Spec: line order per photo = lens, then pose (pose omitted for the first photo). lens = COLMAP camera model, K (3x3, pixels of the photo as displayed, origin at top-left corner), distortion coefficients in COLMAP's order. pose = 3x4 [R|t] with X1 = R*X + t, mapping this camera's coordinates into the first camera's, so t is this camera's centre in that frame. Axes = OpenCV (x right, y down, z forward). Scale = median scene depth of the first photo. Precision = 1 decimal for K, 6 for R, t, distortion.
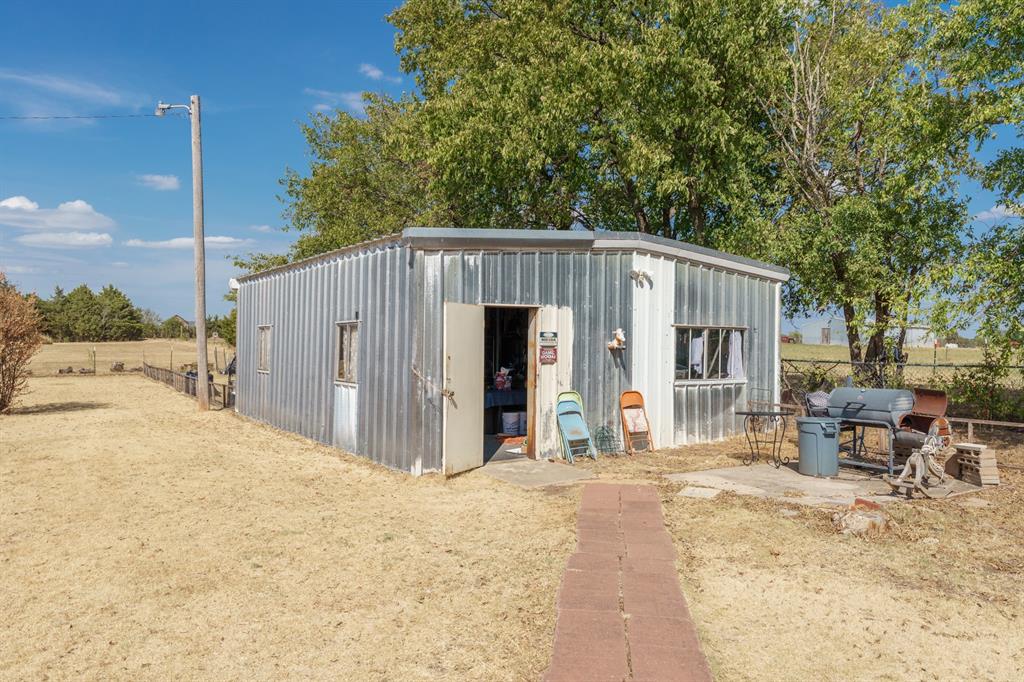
lens RADIAL K [[708.6, 0, 512.0], [0, 708.6, 341.0], [0, 0, 1]] dist [0.001539, 0.000322]
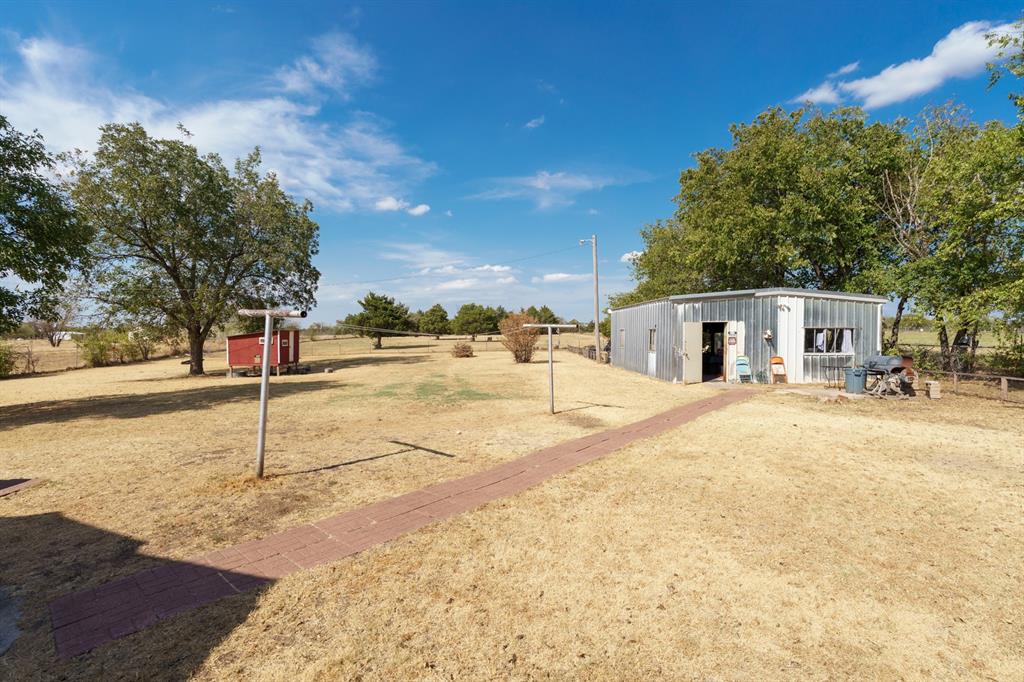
lens RADIAL K [[466.7, 0, 512.0], [0, 466.7, 341.0], [0, 0, 1]] dist [0.000760, 0.000099]
pose [[0.842607, 0.000364, -0.538529, 0.252349], [0.008876, 0.999855, 0.014563, -0.010014], [0.538455, -0.017050, 0.842481, -0.718065]]
